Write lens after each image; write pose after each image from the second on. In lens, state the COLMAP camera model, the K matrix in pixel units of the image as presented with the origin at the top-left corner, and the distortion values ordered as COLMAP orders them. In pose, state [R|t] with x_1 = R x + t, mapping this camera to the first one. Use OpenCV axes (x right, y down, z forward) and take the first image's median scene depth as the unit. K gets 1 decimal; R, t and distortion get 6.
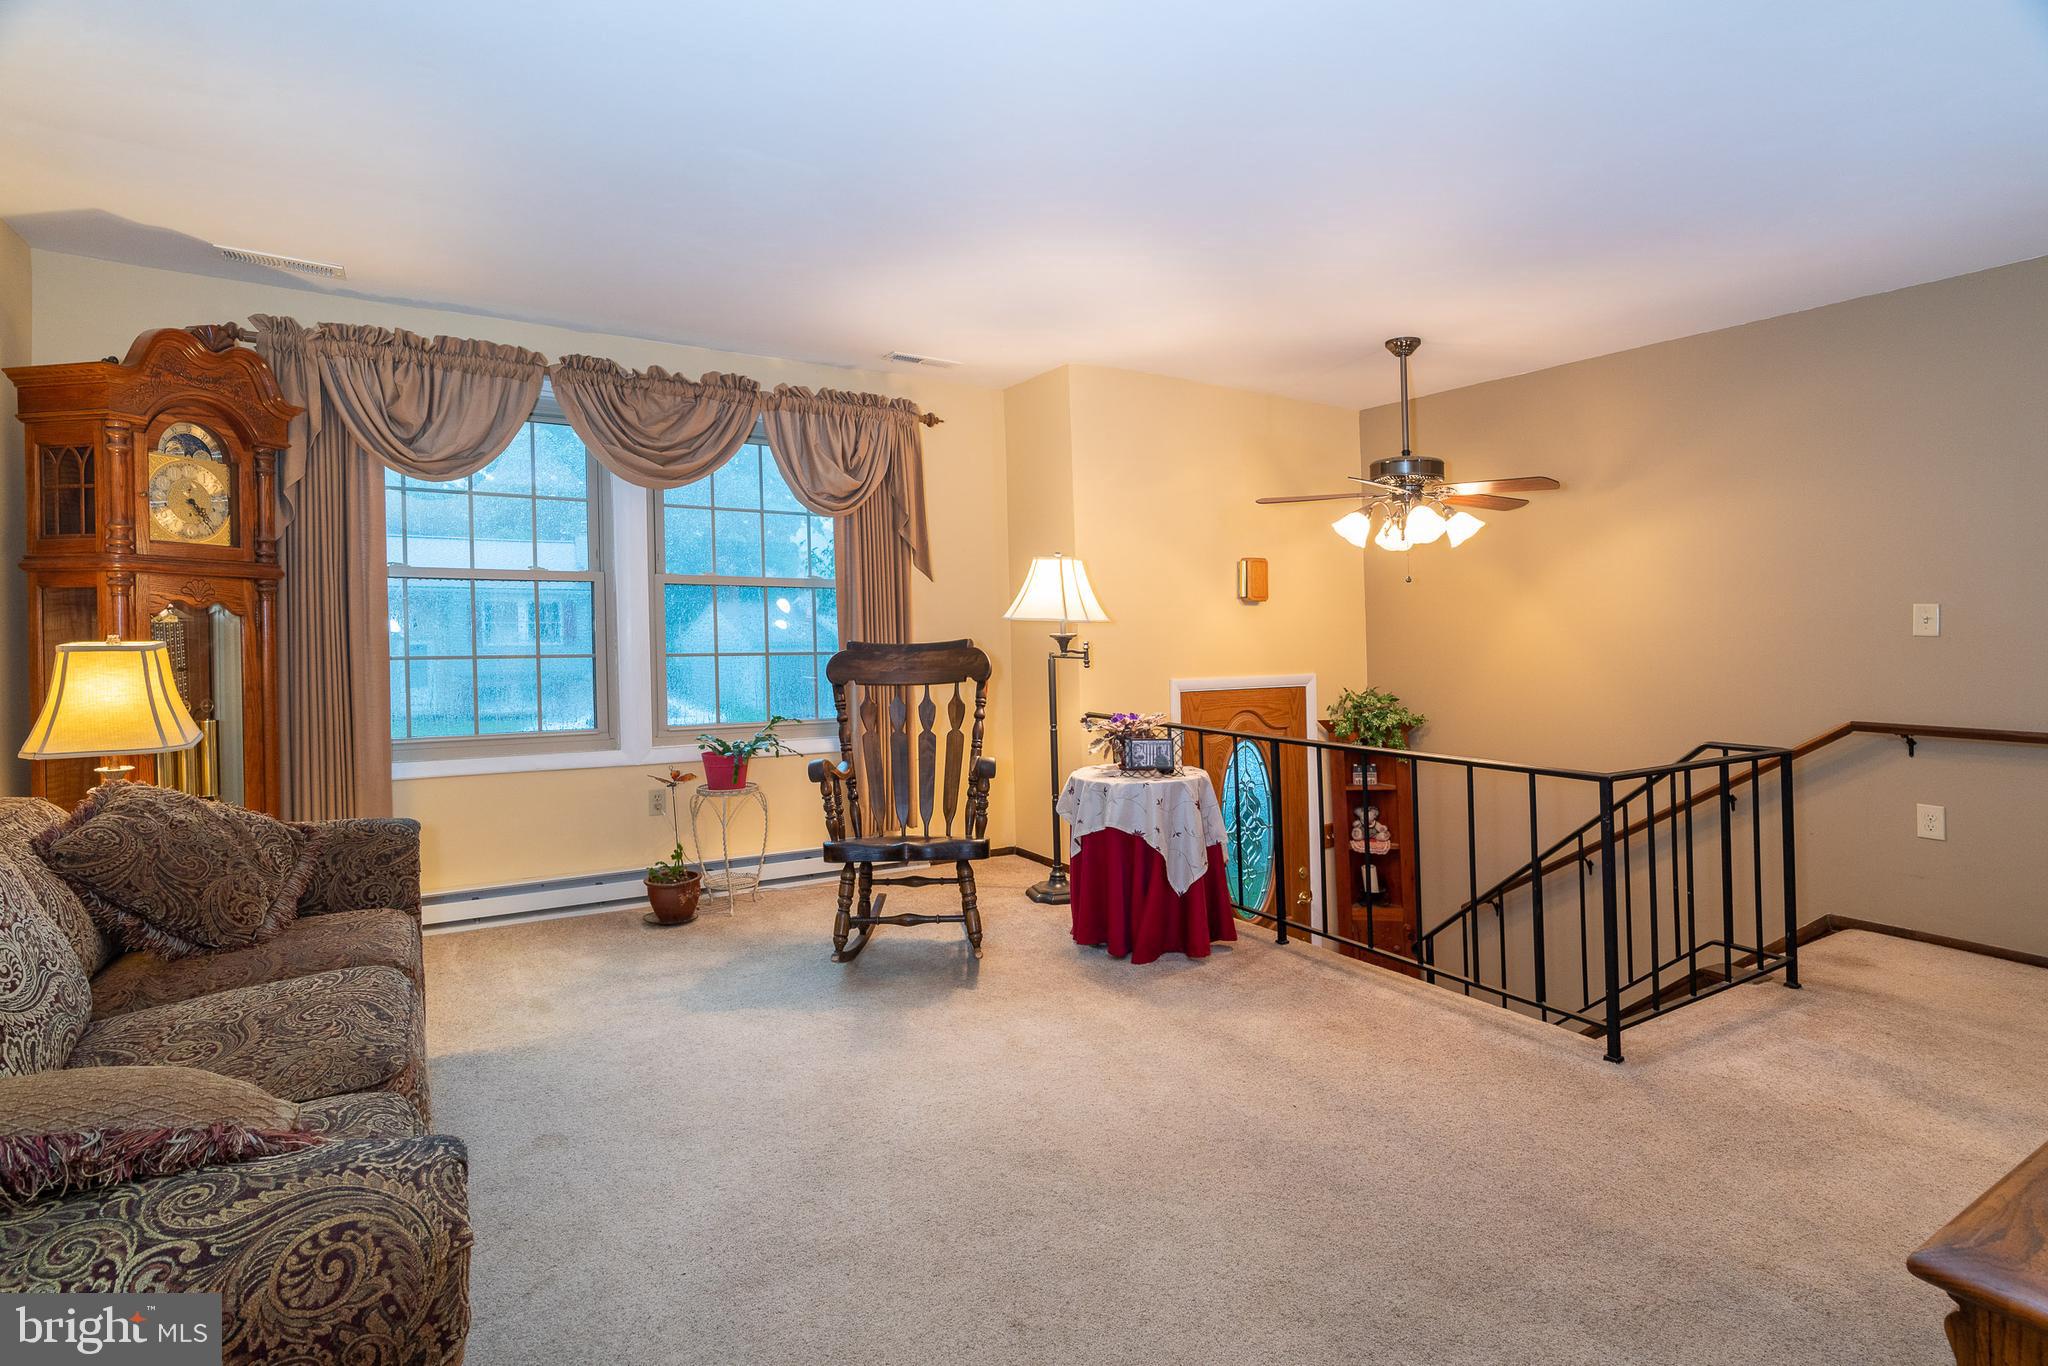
lens RADIAL K [[1034.3, 0, 1020.4], [0, 1034.3, 633.3], [0, 0, 1]] dist [-0.000990, 0.001187]
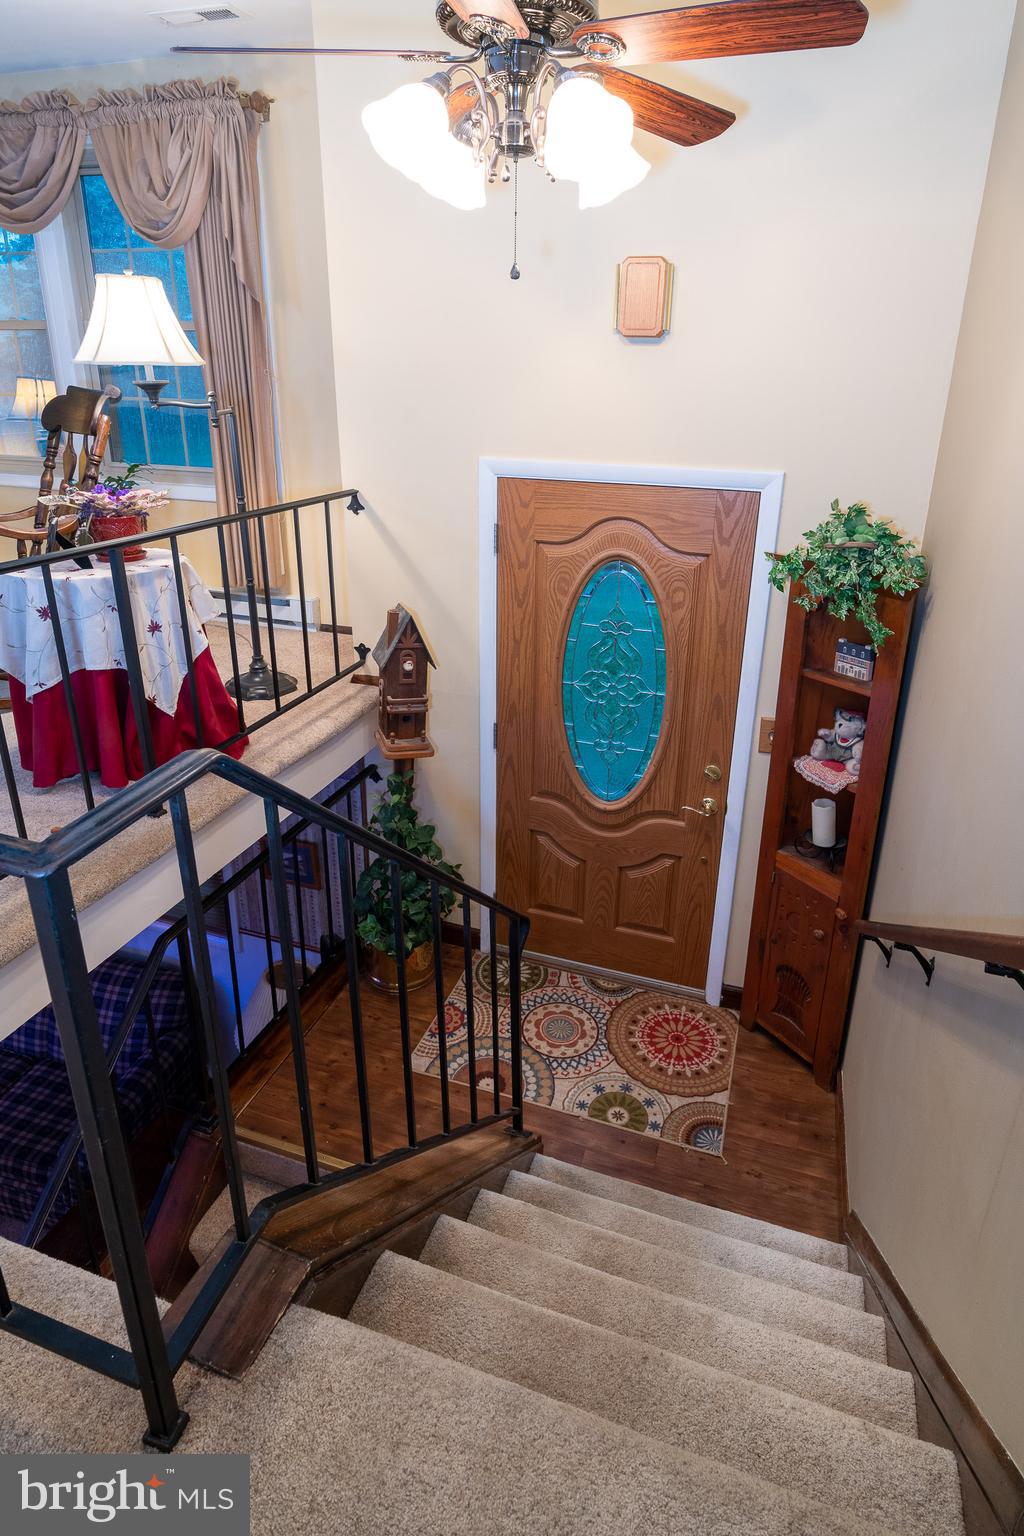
lens RADIAL K [[835.9, 0, 516.1], [0, 835.9, 714.1], [0, 0, 1]] dist [0.002002, 0.000900]
pose [[0.624880, 0.299445, -0.721012, 0.801305], [-0.024697, 0.930640, 0.365102, -0.002661], [0.780330, -0.210338, 0.588933, 0.808788]]
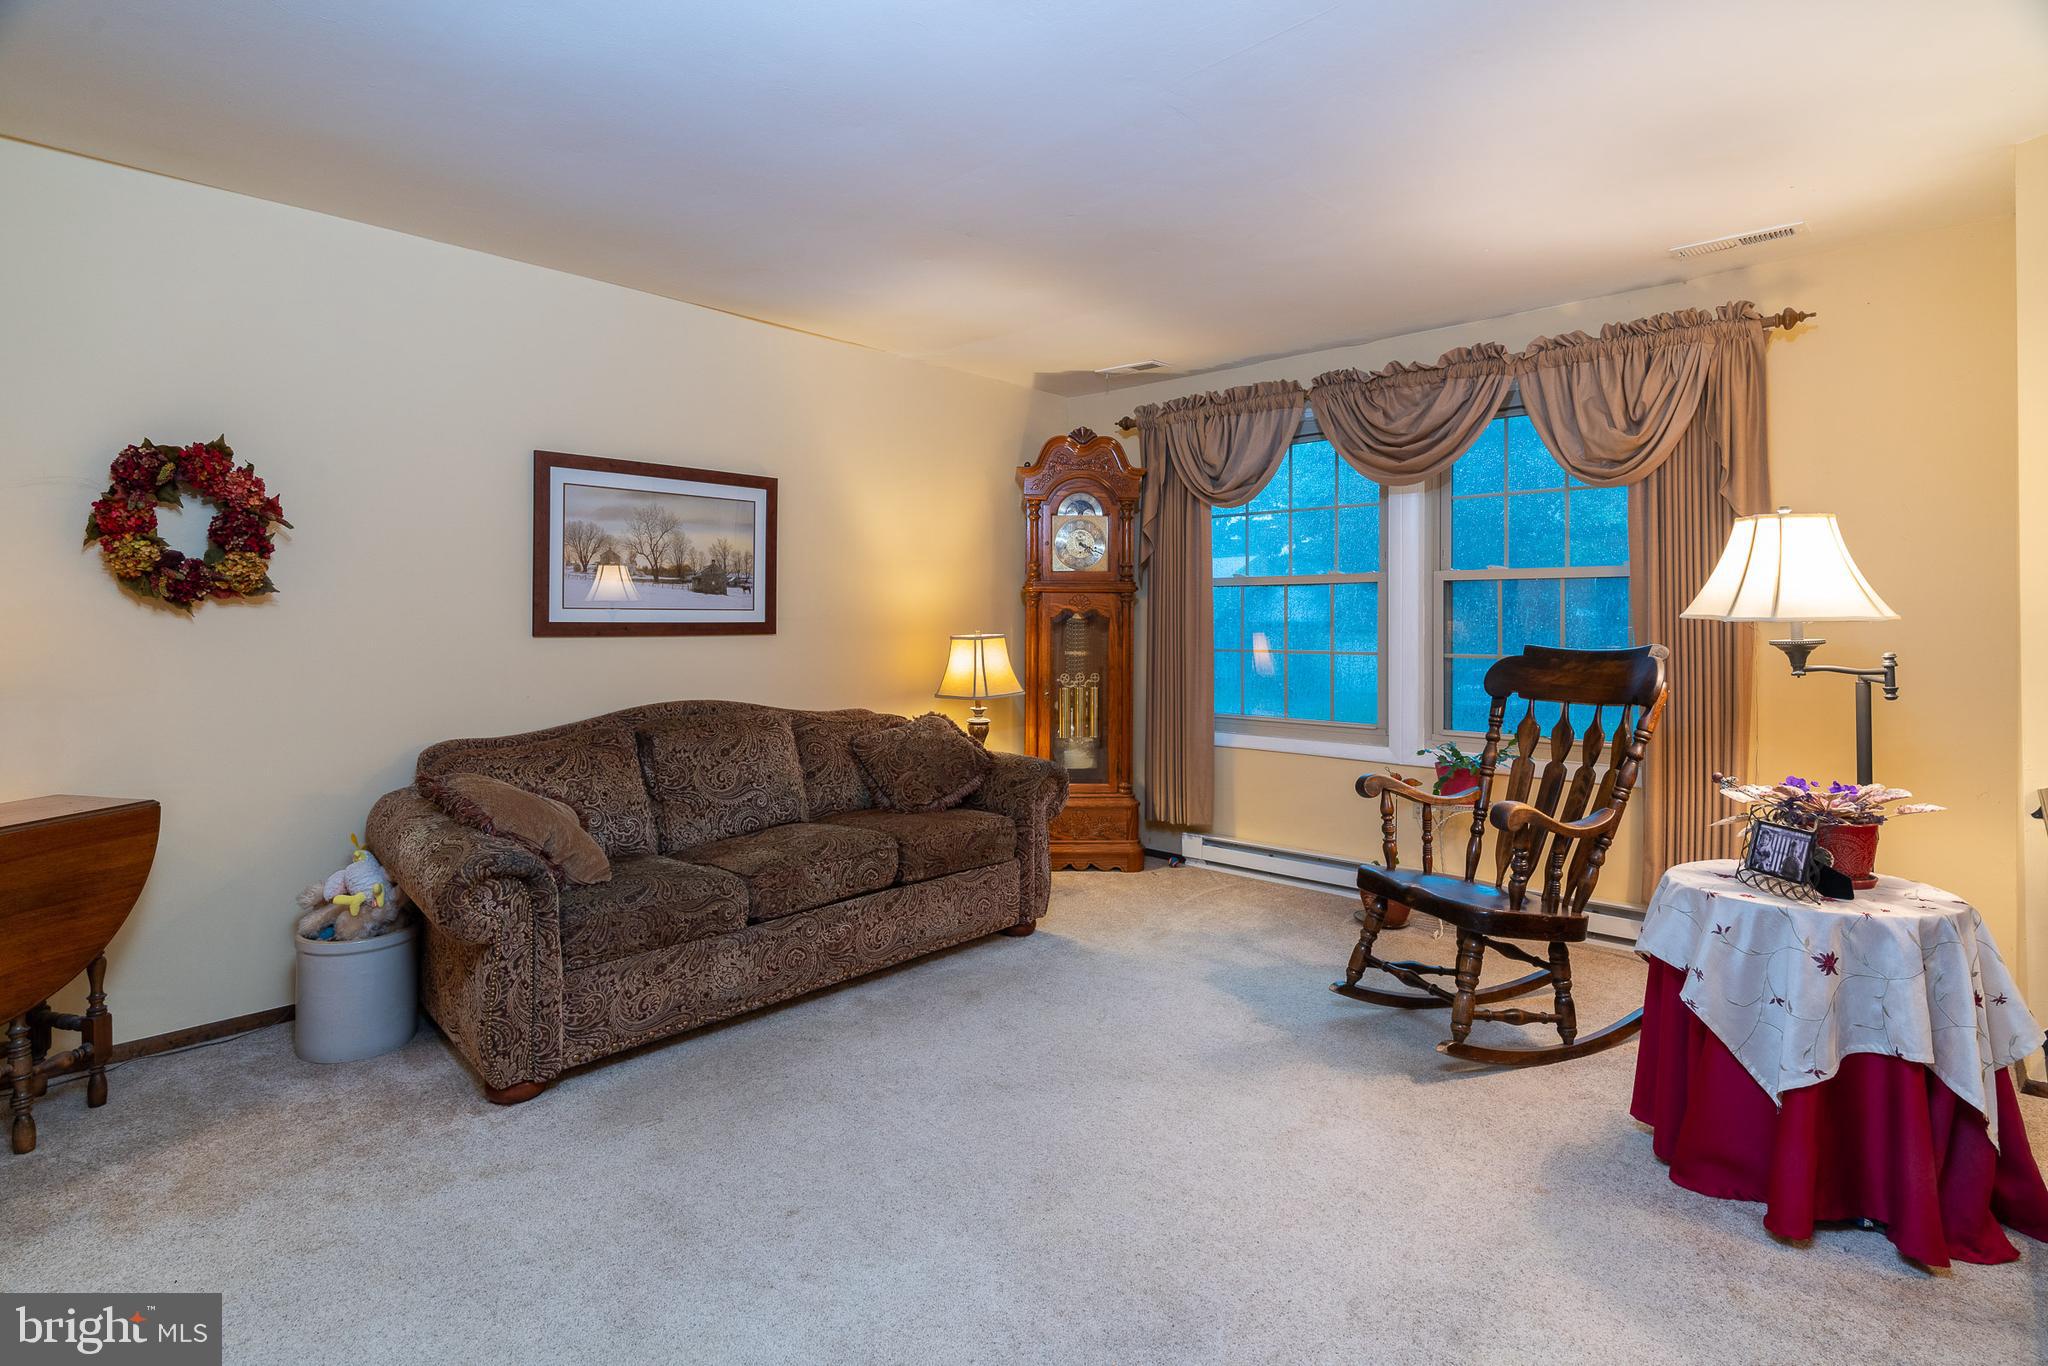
lens RADIAL K [[1034.3, 0, 1020.4], [0, 1034.3, 633.3], [0, 0, 1]] dist [-0.000990, 0.001187]
pose [[0.253803, 0.012023, -0.967181, 0.532061], [-0.003057, 0.999928, 0.011628, -0.009468], [0.967251, 0.000005, 0.253822, 0.415417]]
